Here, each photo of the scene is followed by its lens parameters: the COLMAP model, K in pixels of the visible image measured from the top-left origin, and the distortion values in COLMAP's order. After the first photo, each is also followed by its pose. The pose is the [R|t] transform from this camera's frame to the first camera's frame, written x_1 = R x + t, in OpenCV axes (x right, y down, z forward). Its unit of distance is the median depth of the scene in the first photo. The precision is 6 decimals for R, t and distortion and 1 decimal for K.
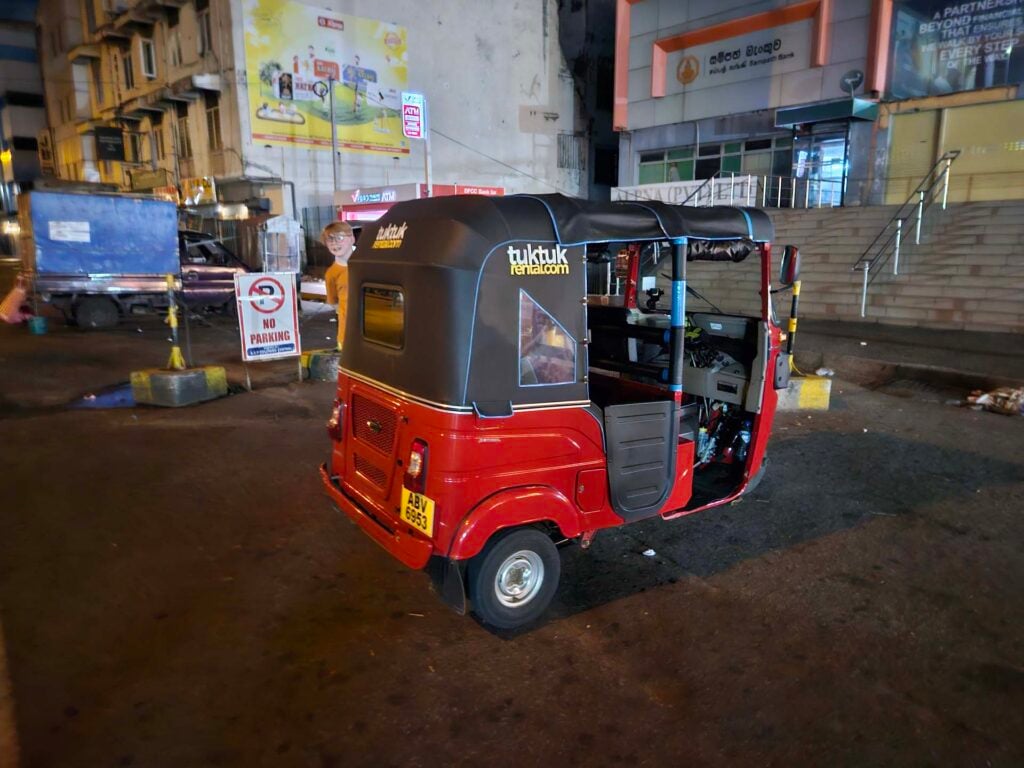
lens RADIAL K [[731.1, 0, 512.0], [0, 731.1, 384.0], [0, 0, 1]] dist [0.002171, -0.000567]
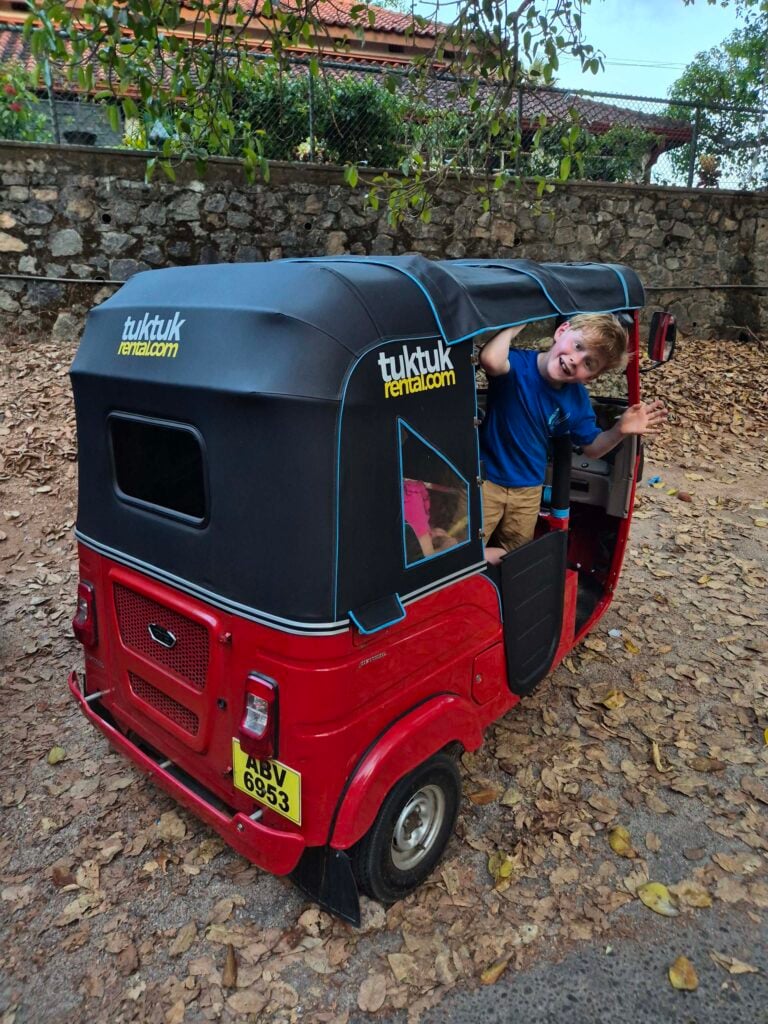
lens RADIAL K [[731.1, 0, 416.3], [0, 731.1, 510.8], [0, 0, 1]] dist [0.002171, -0.000567]
pose [[0.958441, -0.115421, 0.260901, -0.143241], [0.084480, 0.988314, 0.126881, -0.127610], [-0.272497, -0.099567, 0.956991, 0.379065]]
